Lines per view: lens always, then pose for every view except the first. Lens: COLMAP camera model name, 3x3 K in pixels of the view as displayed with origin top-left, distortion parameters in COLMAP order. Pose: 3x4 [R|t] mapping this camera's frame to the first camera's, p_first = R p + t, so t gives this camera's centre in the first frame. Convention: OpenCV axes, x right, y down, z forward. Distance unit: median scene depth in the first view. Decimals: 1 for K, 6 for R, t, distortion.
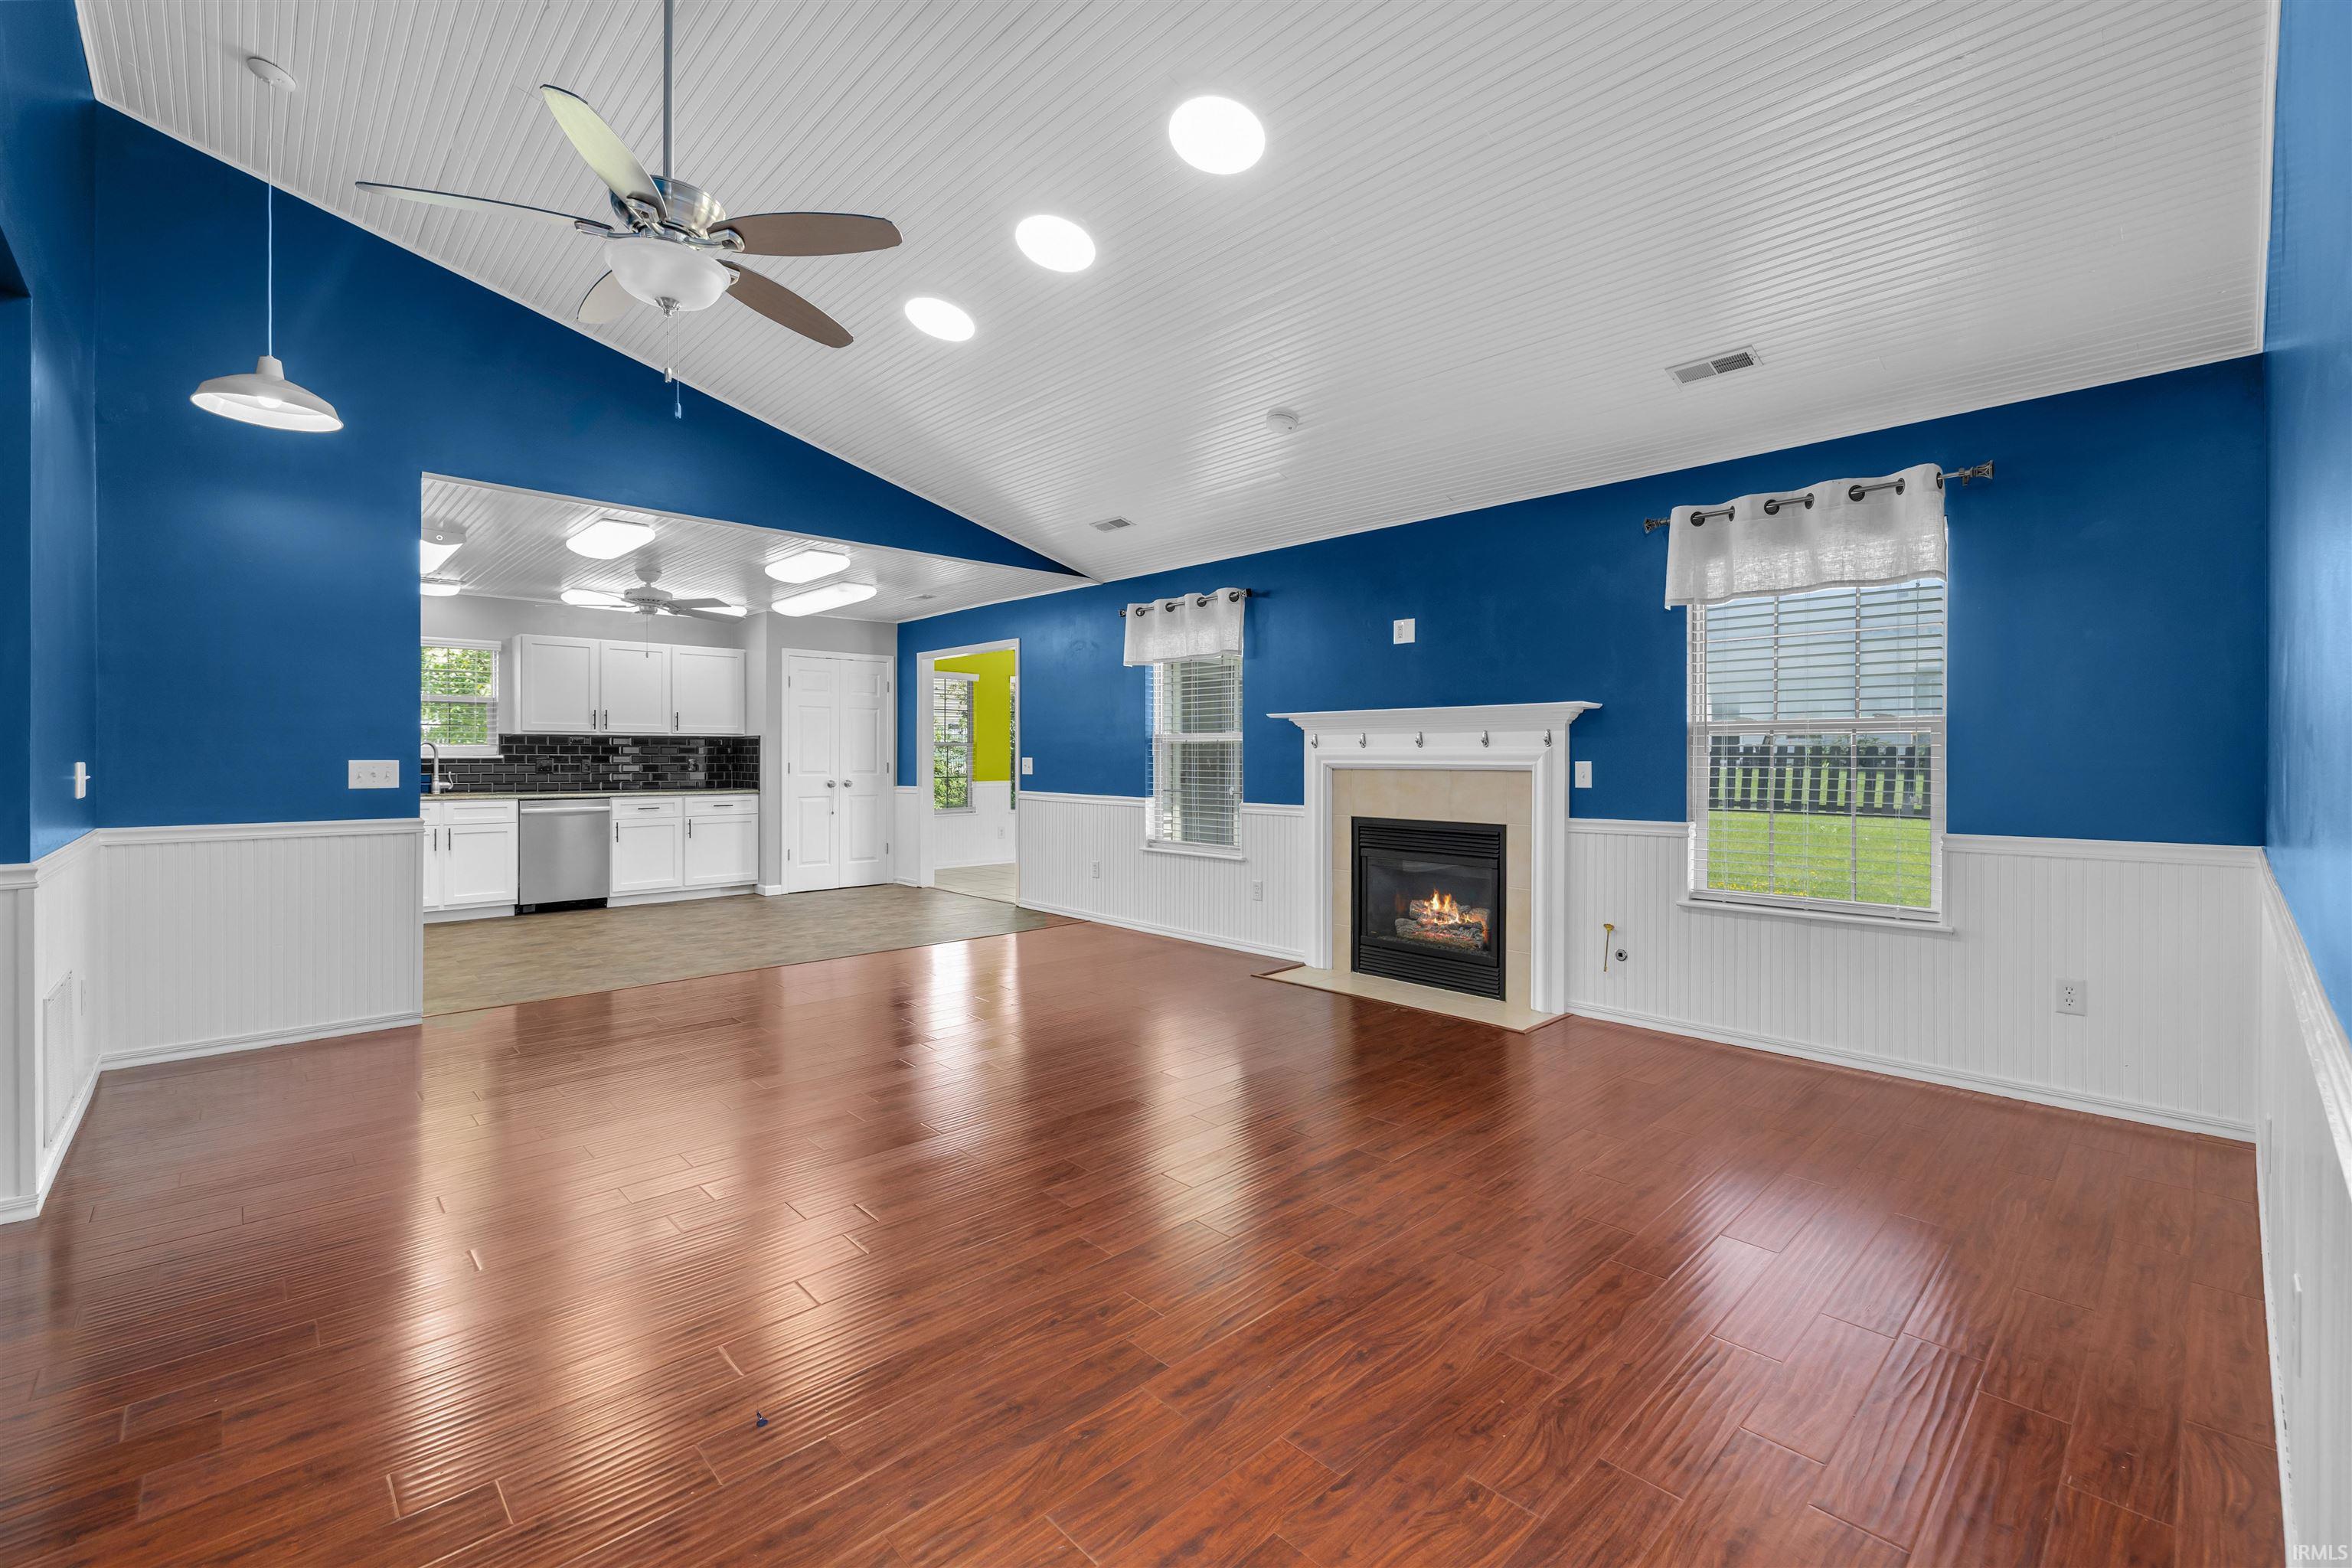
lens RADIAL K [[997.6, 0, 1167.6], [0, 997.6, 746.0], [0, 0, 1]] dist [0.000618, -0.000079]
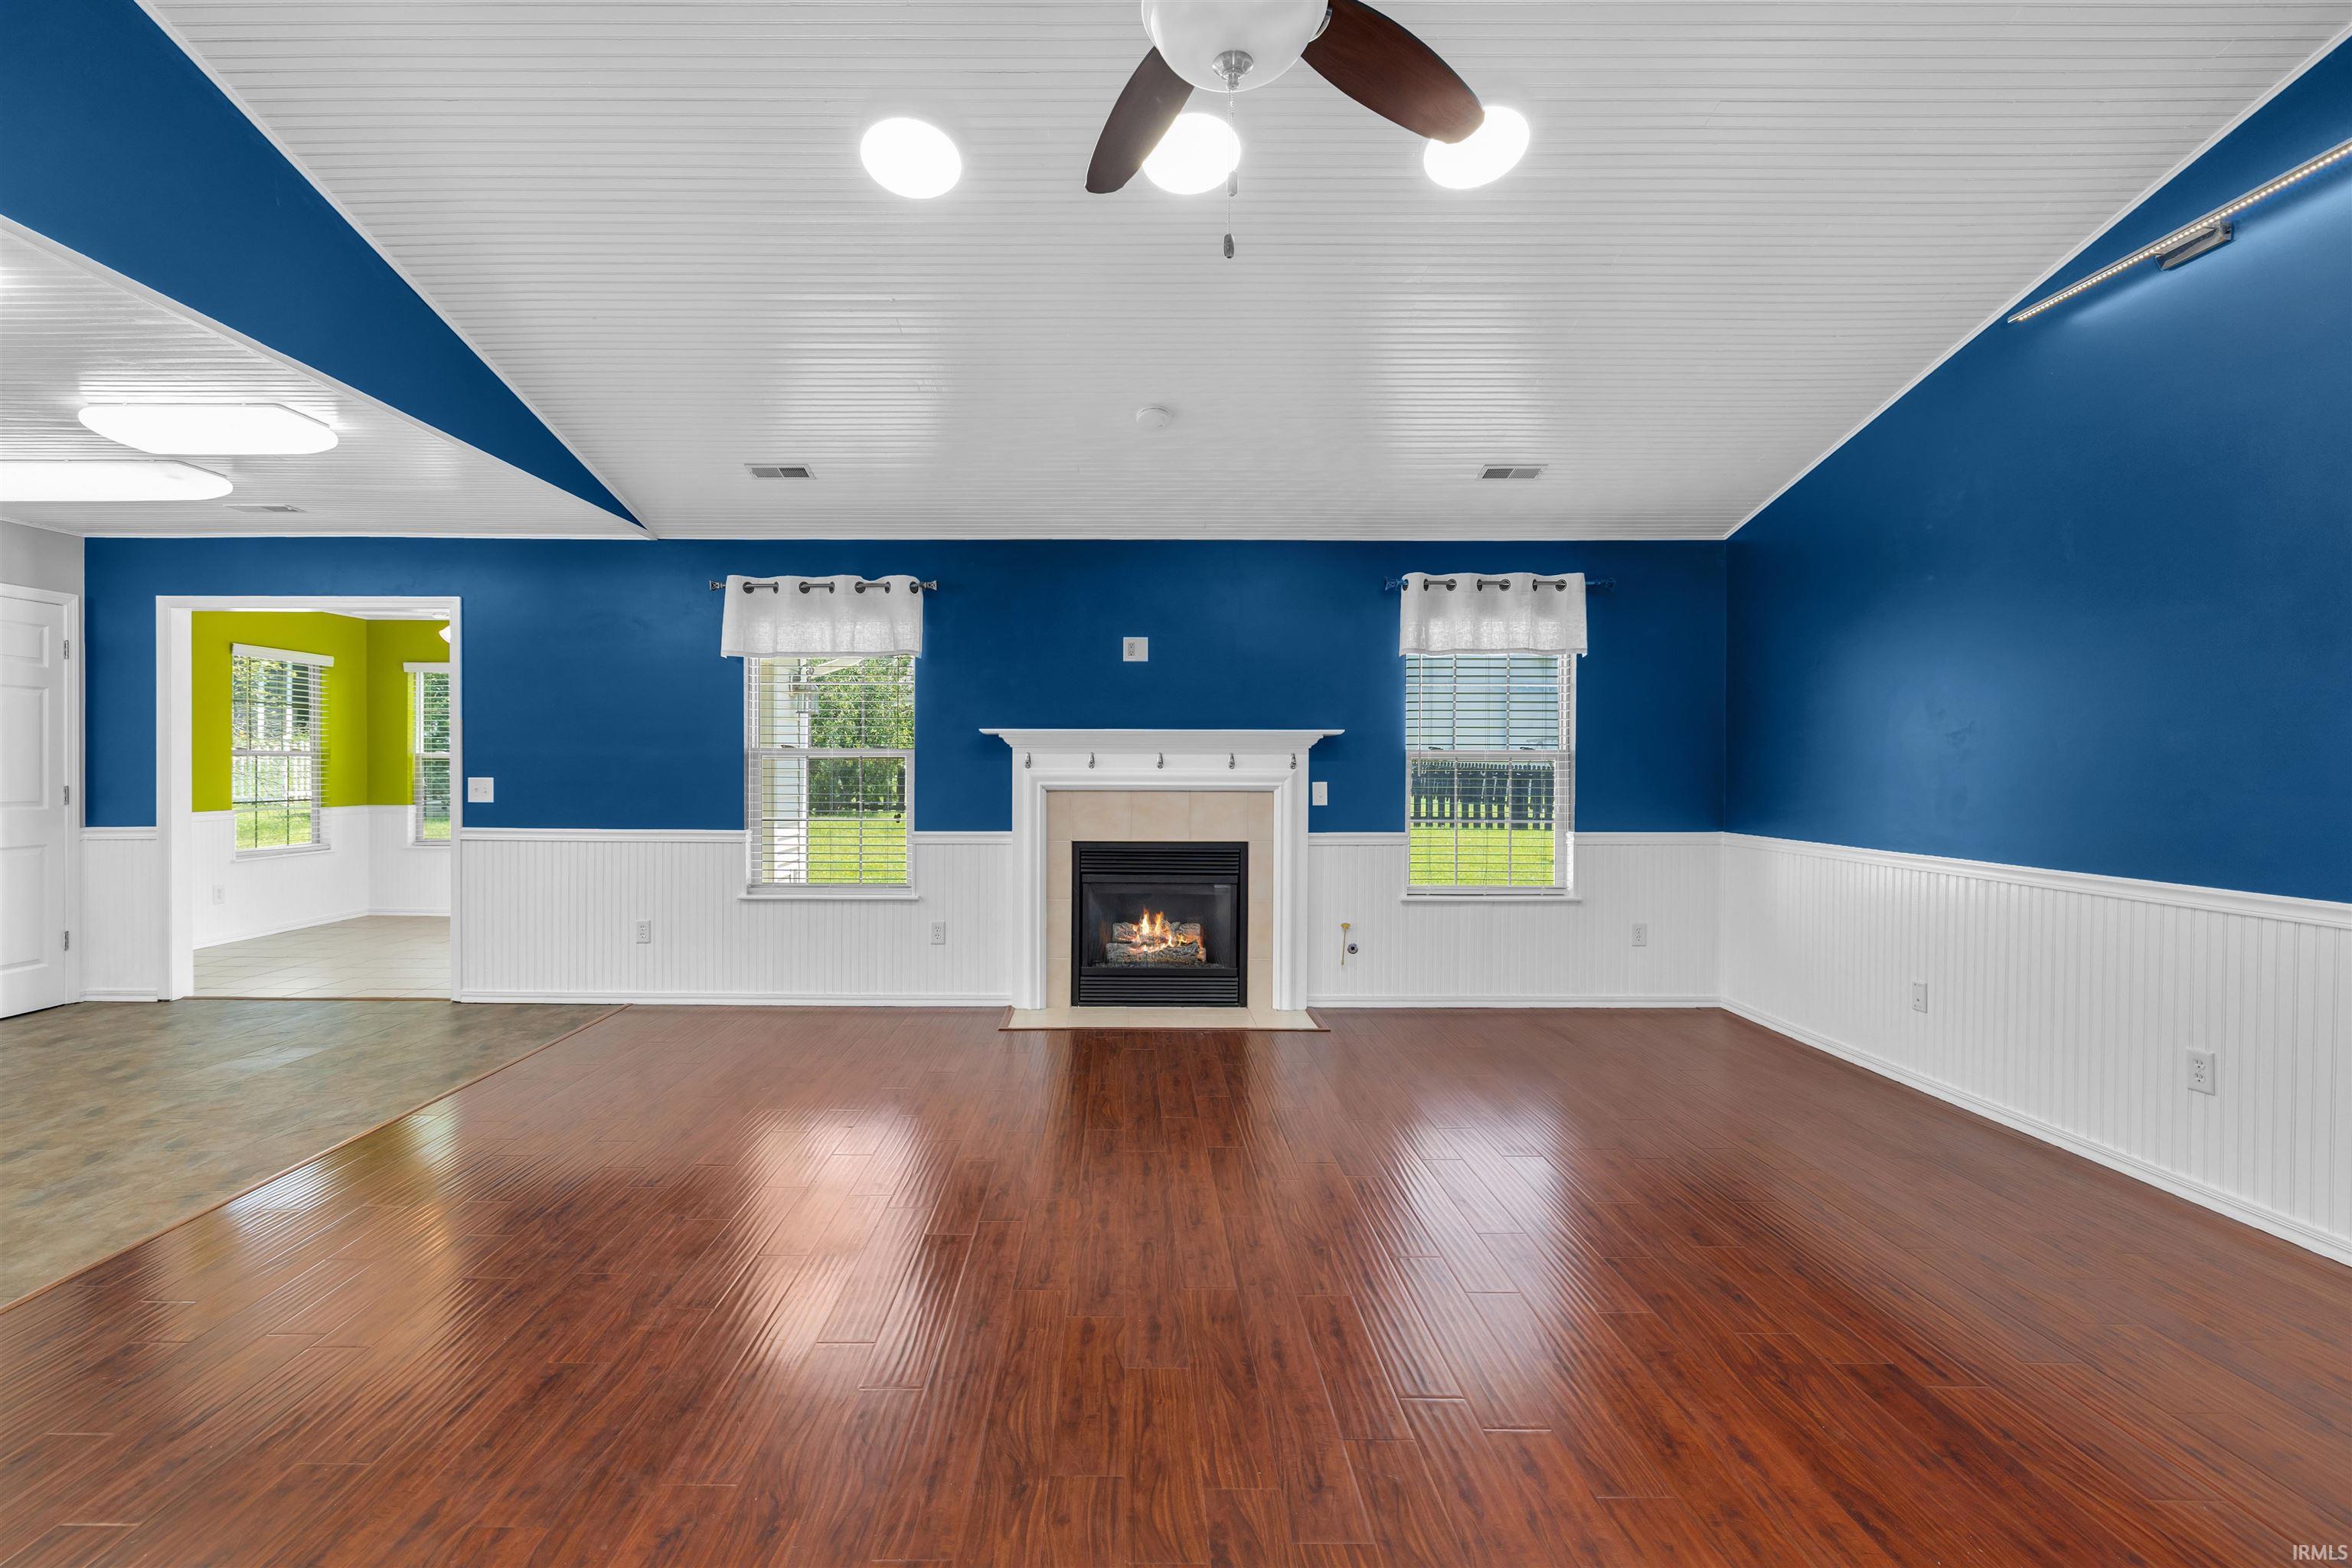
lens RADIAL K [[1023.6, 0, 1139.5], [0, 1023.6, 770.7], [0, 0, 1]] dist [-0.003572, -0.000400]
pose [[0.685474, -0.001594, 0.728095, -0.463366], [-0.010150, 0.999880, 0.011745, -0.007455], [-0.728026, -0.015441, 0.685375, 0.289368]]
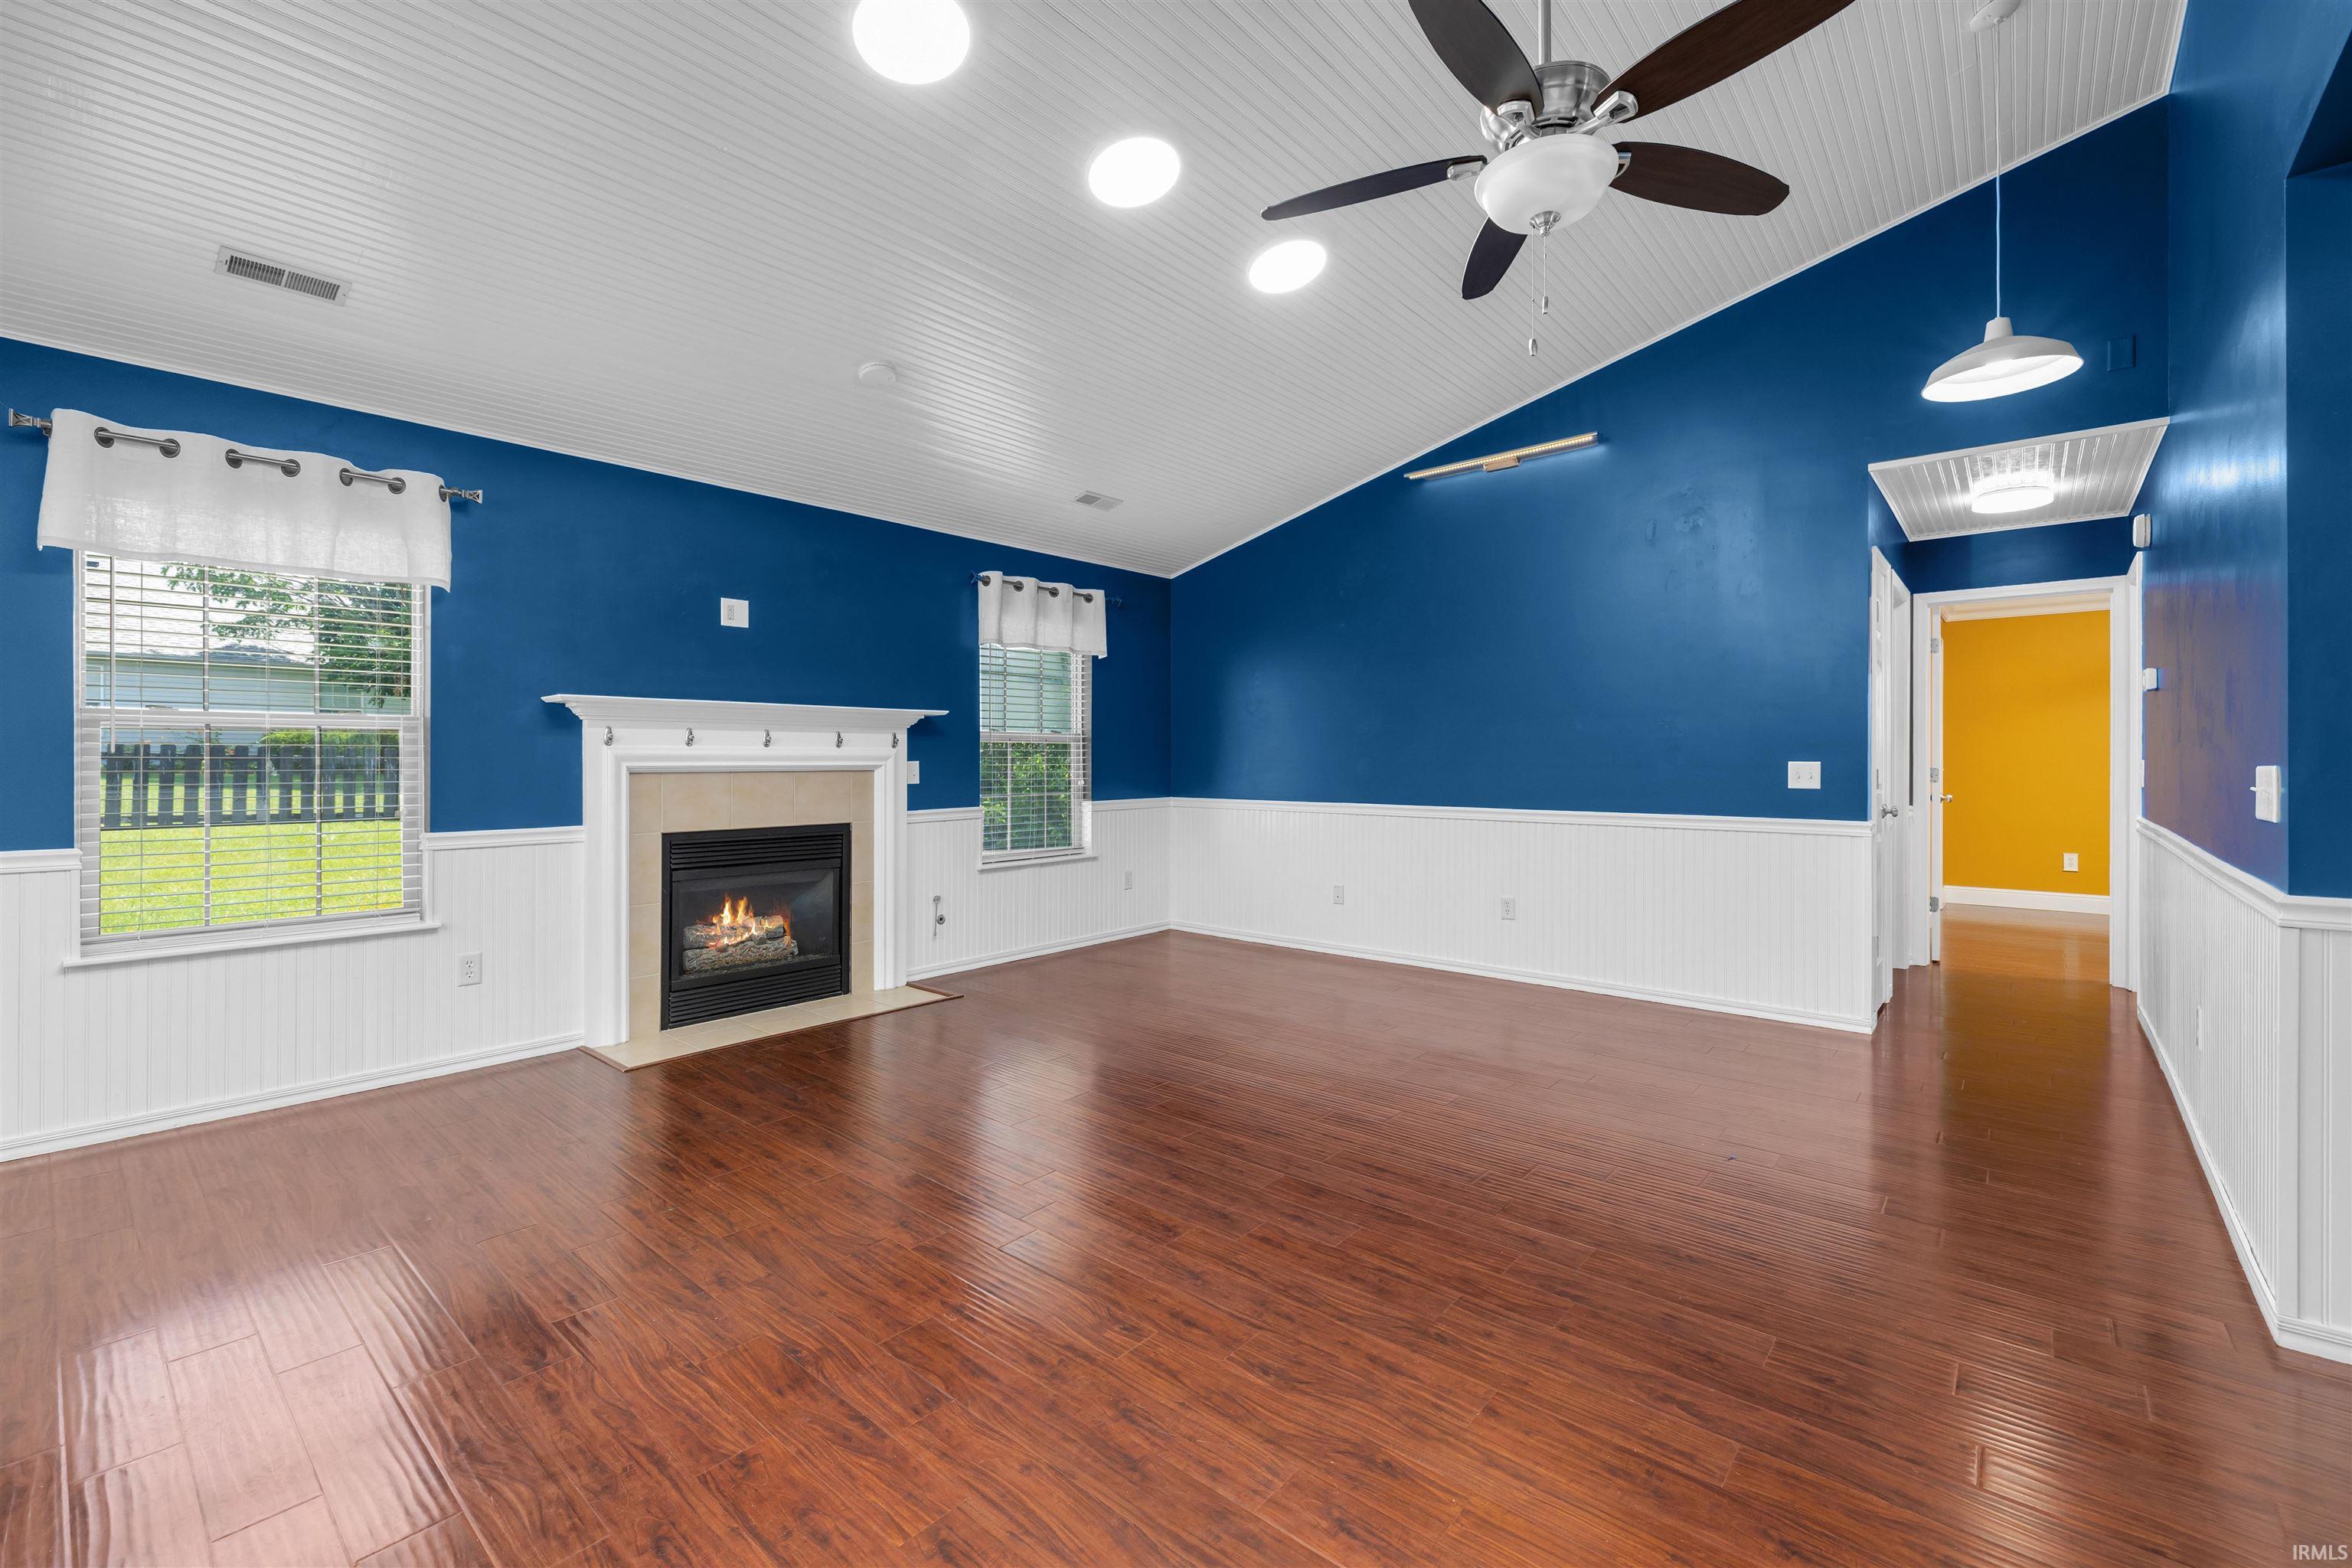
lens RADIAL K [[974.8, 0, 1166.5], [0, 974.8, 758.8], [0, 0, 1]] dist [0.000023, -0.000175]
pose [[-0.093143, -0.000497, 0.995653, -0.604633], [-0.009670, 0.999953, -0.000406, 0.008290], [-0.995606, -0.009666, -0.093144, 0.663648]]
